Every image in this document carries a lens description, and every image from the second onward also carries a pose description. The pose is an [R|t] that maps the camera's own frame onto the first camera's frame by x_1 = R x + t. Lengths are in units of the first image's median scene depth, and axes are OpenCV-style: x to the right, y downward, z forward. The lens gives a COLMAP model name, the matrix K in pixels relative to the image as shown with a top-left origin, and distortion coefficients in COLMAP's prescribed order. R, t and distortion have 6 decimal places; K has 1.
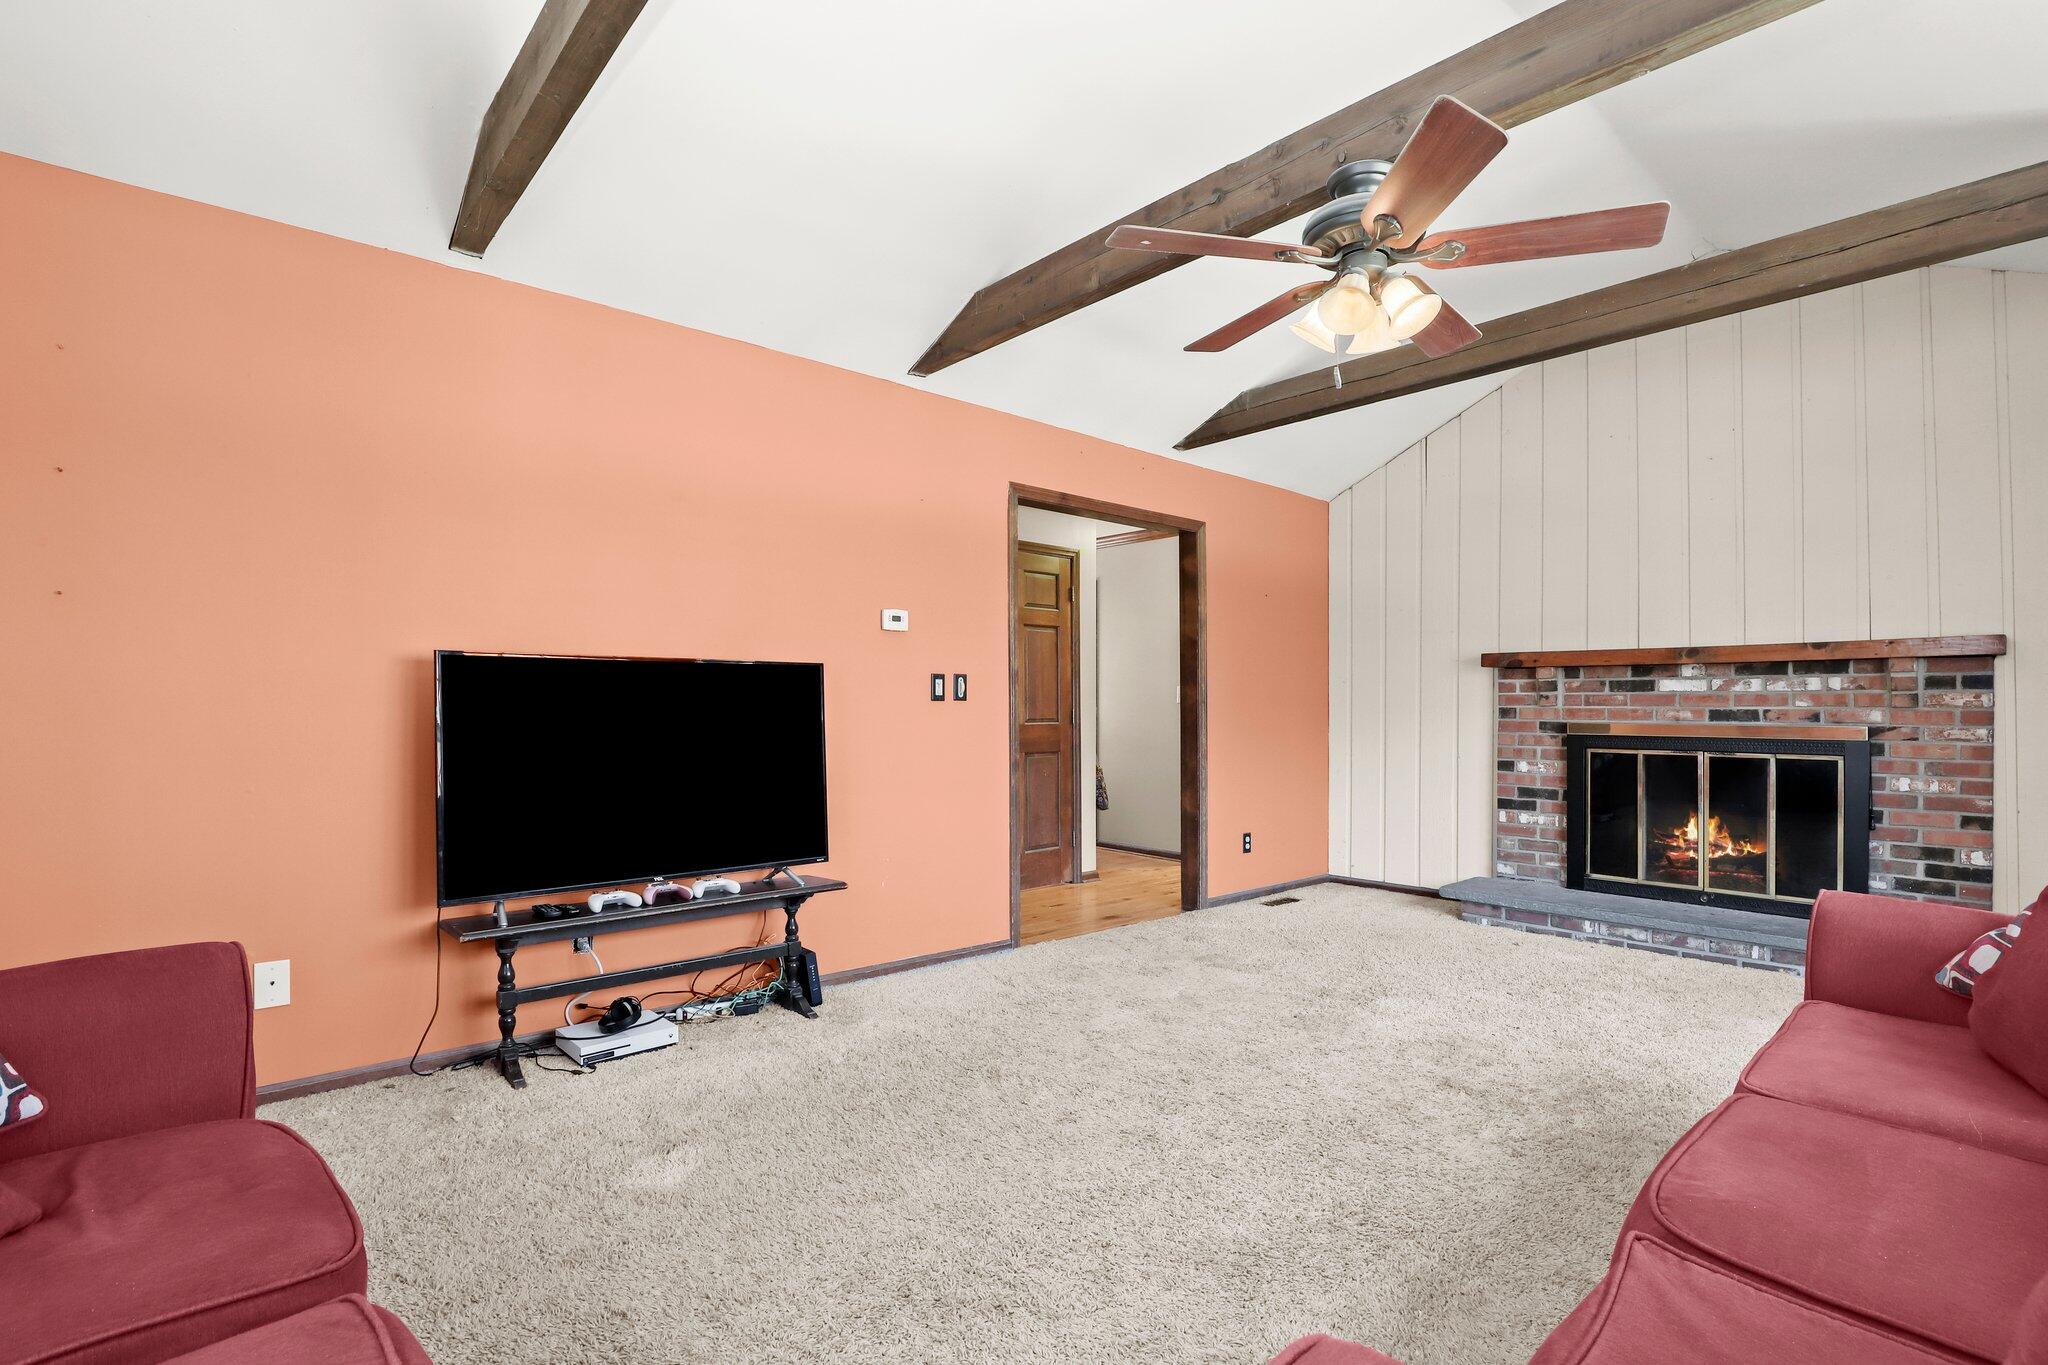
lens RADIAL K [[969.1, 0, 1014.4], [0, 969.1, 706.1], [0, 0, 1]] dist [-0.022804, 0.000095]
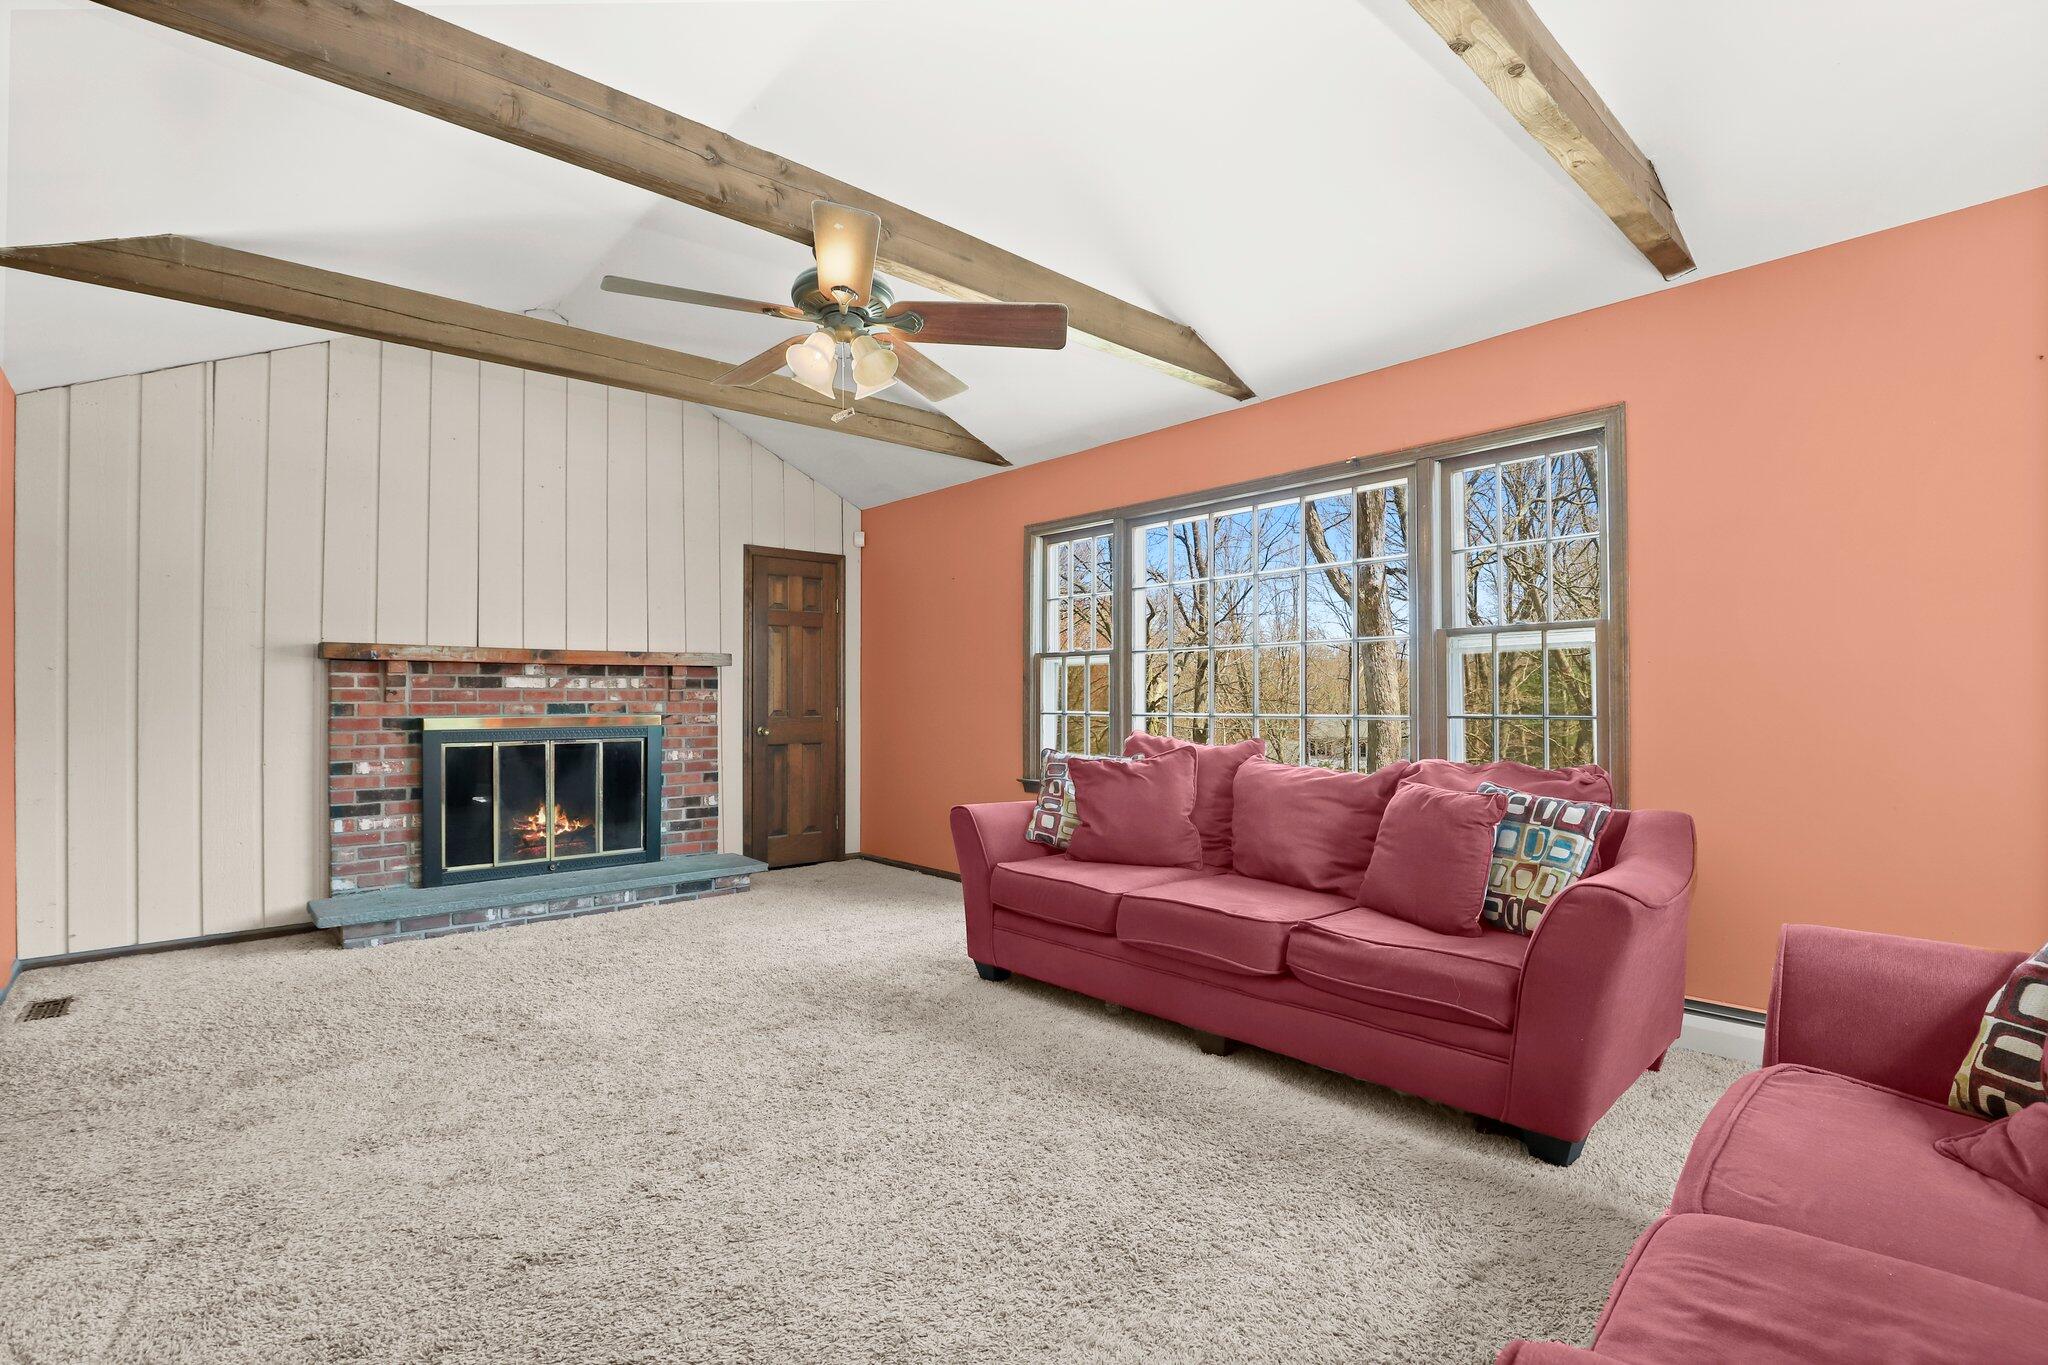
lens RADIAL K [[959.7, 0, 1020.0], [0, 959.7, 687.1], [0, 0, 1]] dist [-0.012864, 0.000661]
pose [[-0.005599, 0.010076, 0.999934, -0.435491], [0.005208, 0.999936, -0.010047, -0.002100], [-0.999971, 0.005151, -0.005651, 0.433514]]
